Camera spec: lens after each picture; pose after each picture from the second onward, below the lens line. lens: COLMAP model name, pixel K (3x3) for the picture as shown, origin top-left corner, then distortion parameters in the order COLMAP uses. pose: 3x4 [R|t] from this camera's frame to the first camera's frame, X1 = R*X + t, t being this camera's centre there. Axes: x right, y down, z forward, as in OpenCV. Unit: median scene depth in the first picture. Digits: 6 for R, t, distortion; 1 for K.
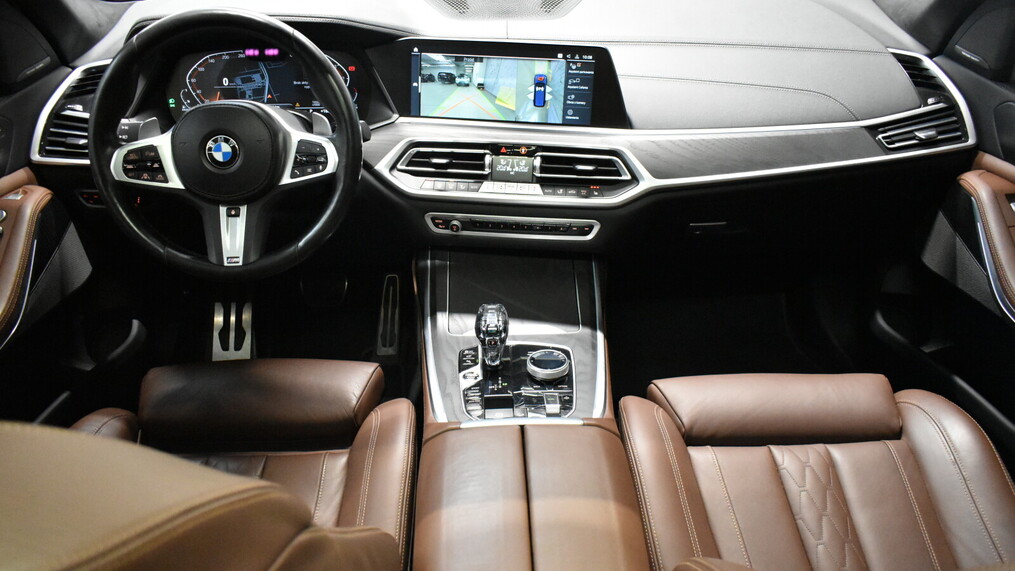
lens RADIAL K [[779.6, 0, 507.5], [0, 779.6, 285.5], [0, 0, 1]] dist [-0.007720, -0.001030]
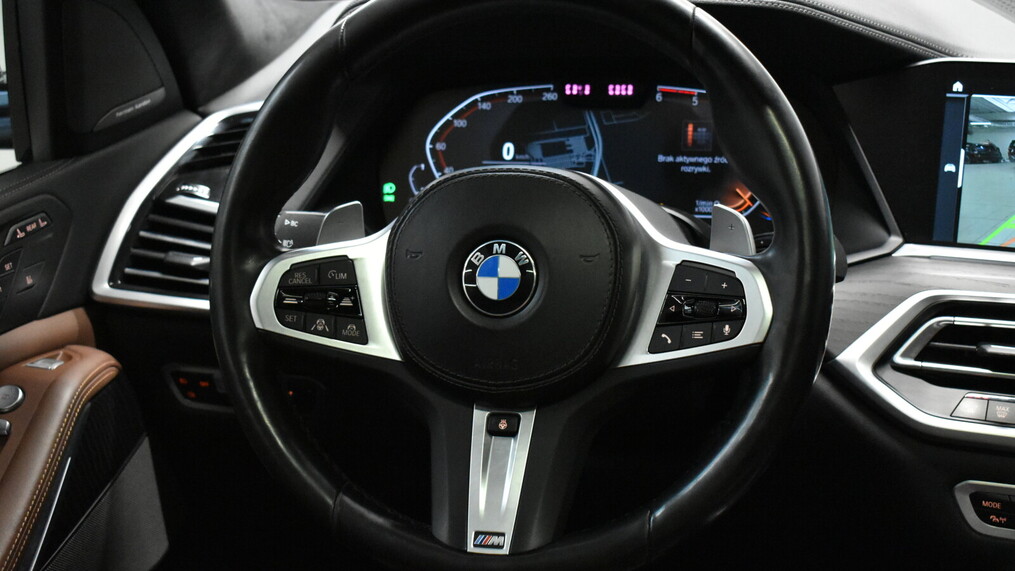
lens RADIAL K [[1645.2, 0, 507.5], [0, 1645.2, 285.5], [0, 0, 1]] dist [-0.028744, -0.024633]
pose [[0.954102, 0.050214, -0.295242, -0.084808], [-0.121670, 0.965810, -0.228926, 0.029263], [0.273653, 0.254340, 0.927591, 0.153380]]
